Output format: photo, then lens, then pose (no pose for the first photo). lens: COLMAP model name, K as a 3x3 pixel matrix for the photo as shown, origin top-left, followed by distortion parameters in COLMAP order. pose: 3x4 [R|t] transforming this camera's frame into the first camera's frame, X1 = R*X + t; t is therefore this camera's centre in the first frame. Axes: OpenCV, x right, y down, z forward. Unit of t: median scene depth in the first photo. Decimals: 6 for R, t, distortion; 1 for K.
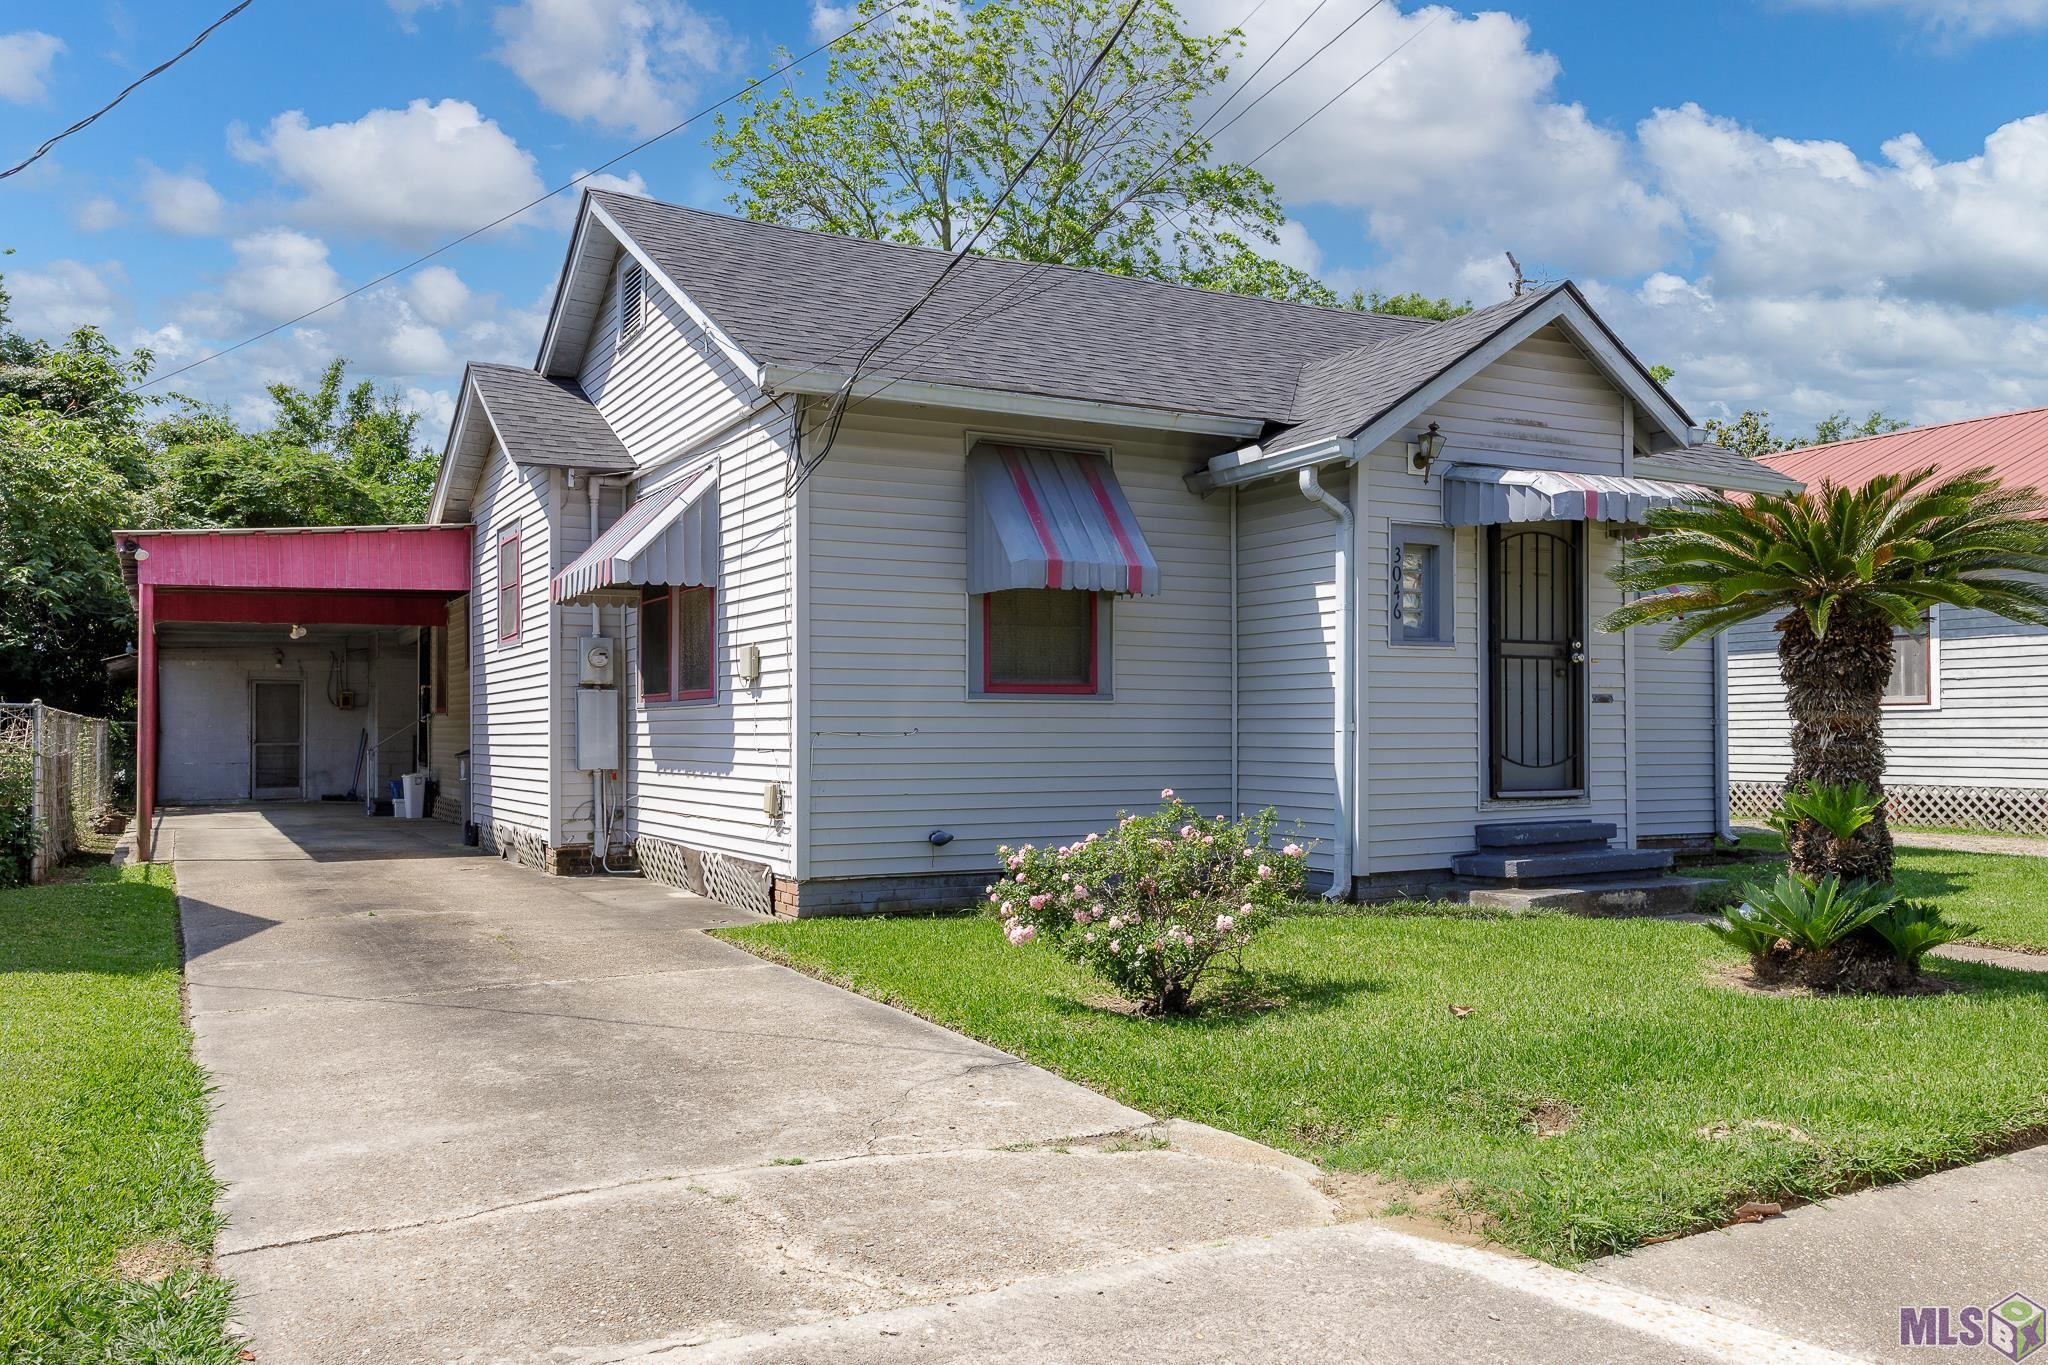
lens RADIAL K [[1607.4, 0, 1015.9], [0, 1607.4, 722.3], [0, 0, 1]] dist [-0.002198, -0.003690]
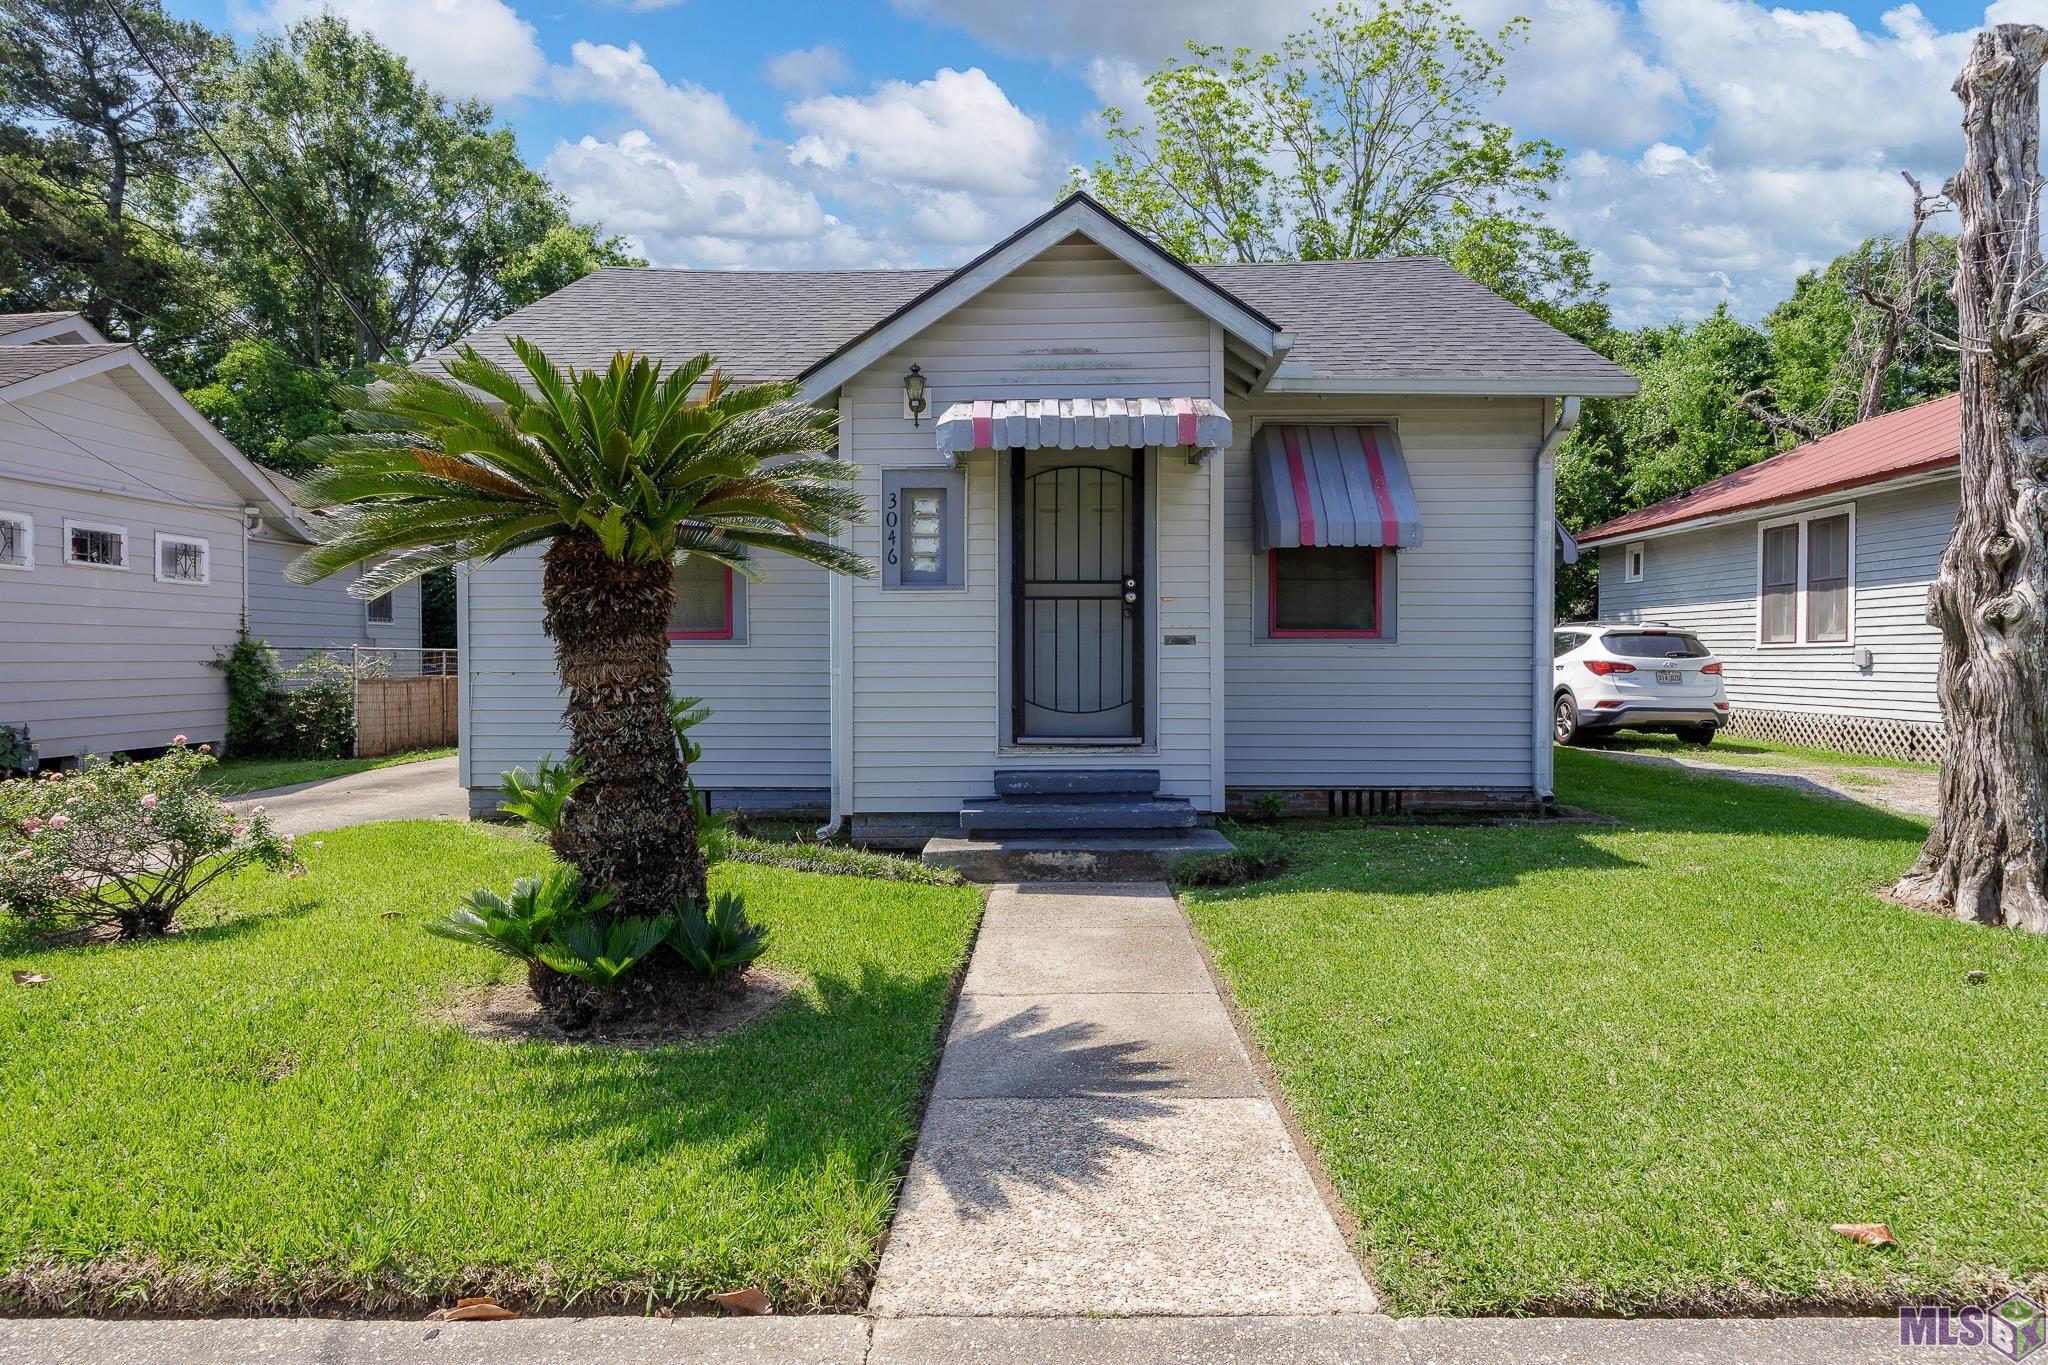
lens RADIAL K [[1148.4, 0, 1027.0], [0, 1148.4, 690.8], [0, 0, 1]] dist [0.000569, -0.001327]
pose [[0.869607, 0.016138, -0.493481, 0.645051], [0.002350, 0.999319, 0.036821, -0.010619], [0.493739, -0.033179, 0.868977, 0.395615]]
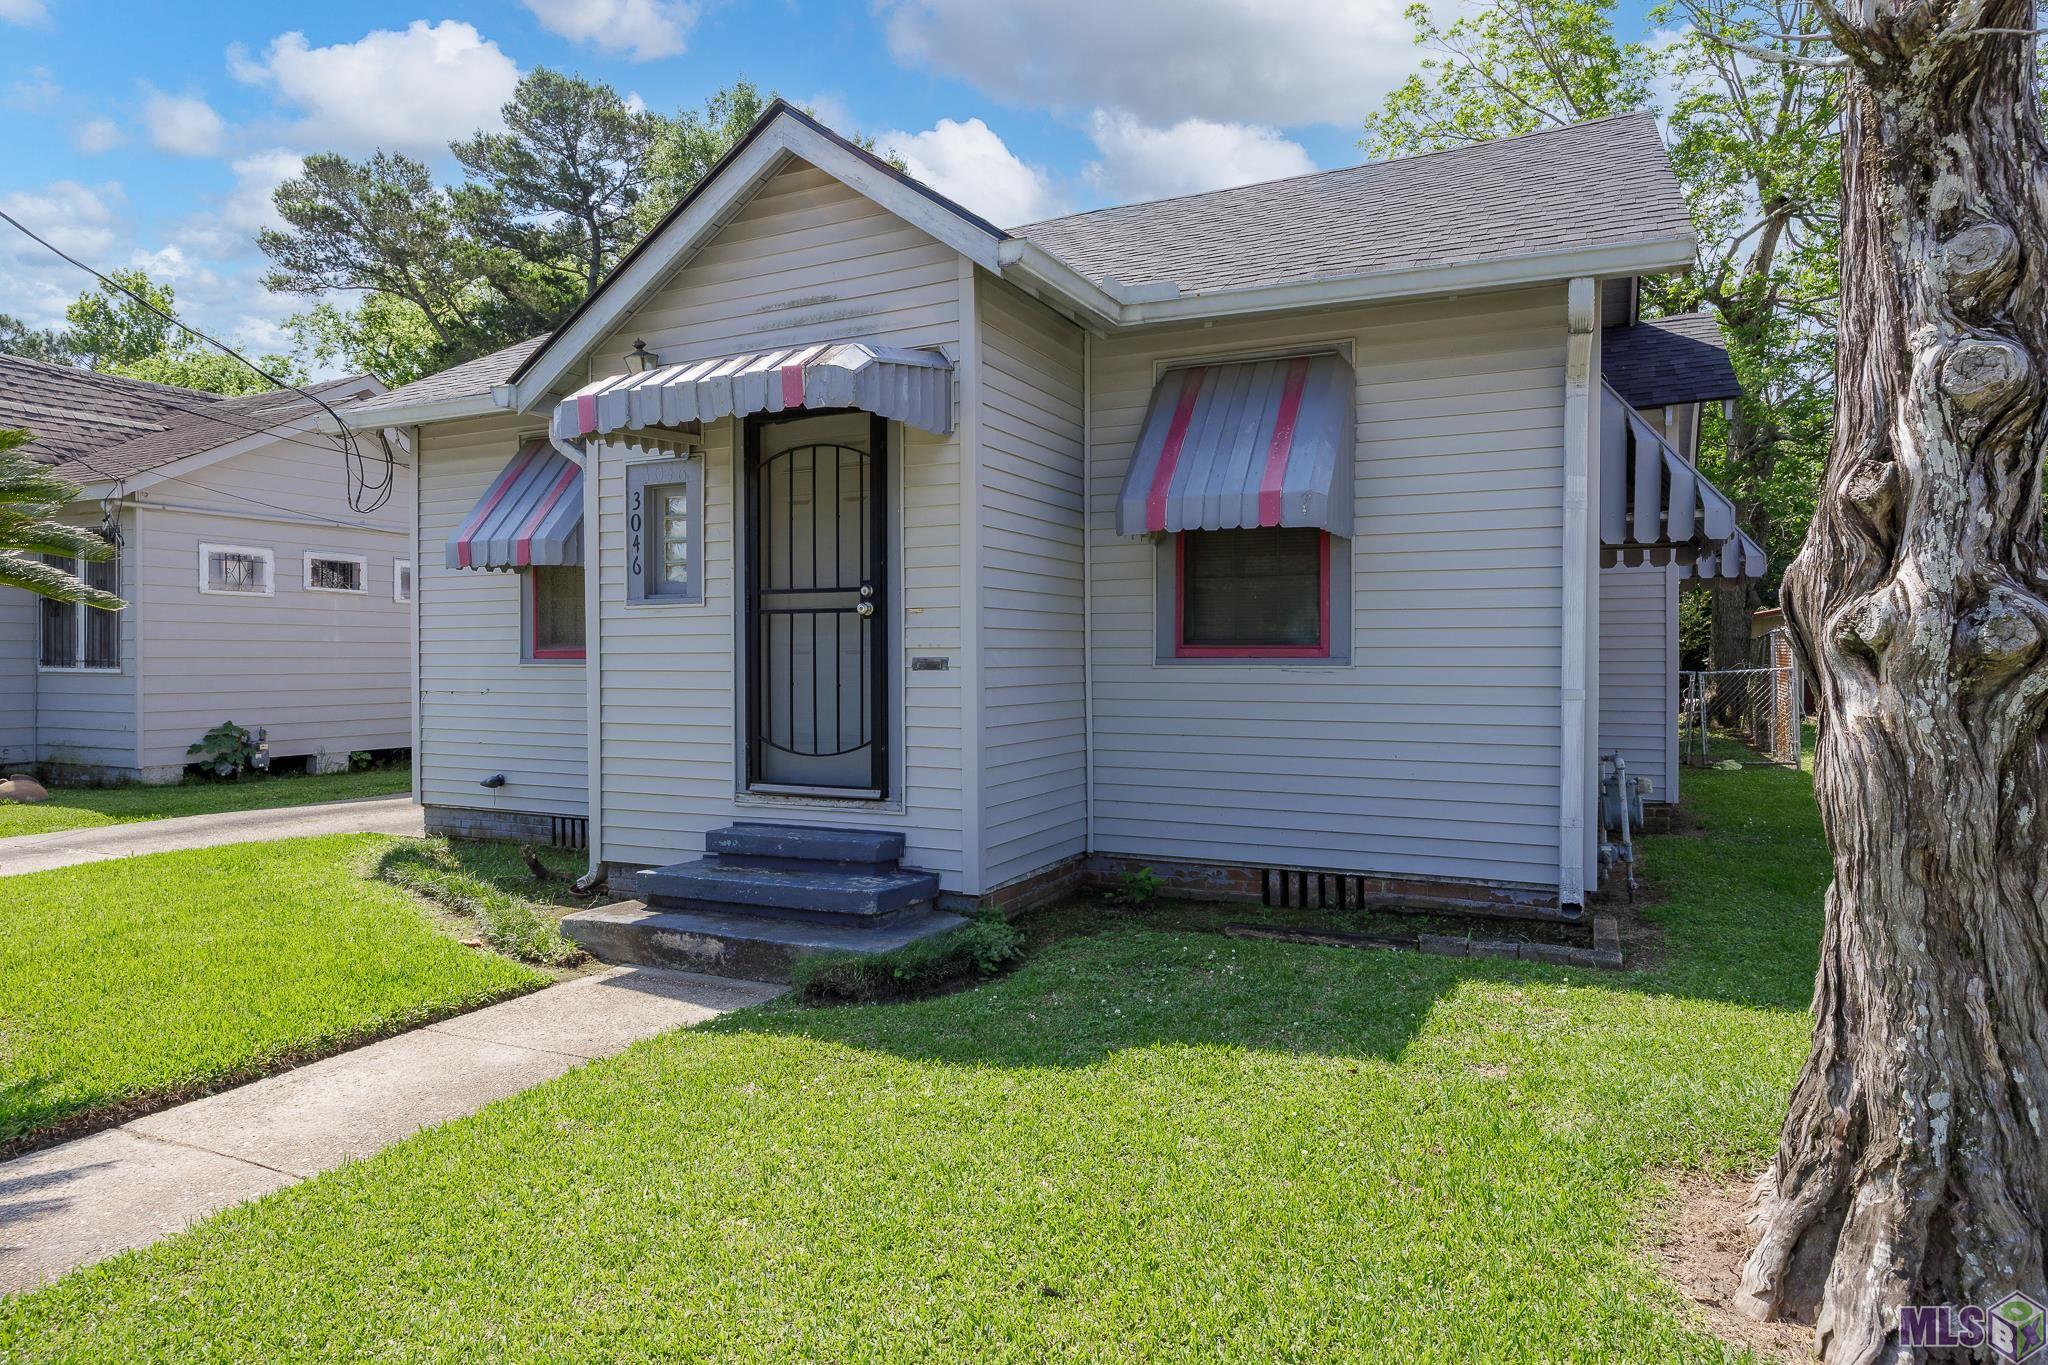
lens RADIAL K [[1197.8, 0, 1024.0], [0, 1197.8, 682.5], [0, 0, 1]] dist [-0.004548, 0.000093]
pose [[0.591252, 0.017887, -0.806289, 0.851632], [0.004347, 0.999669, 0.025365, -0.020712], [0.806475, -0.018502, 0.590978, 0.755841]]
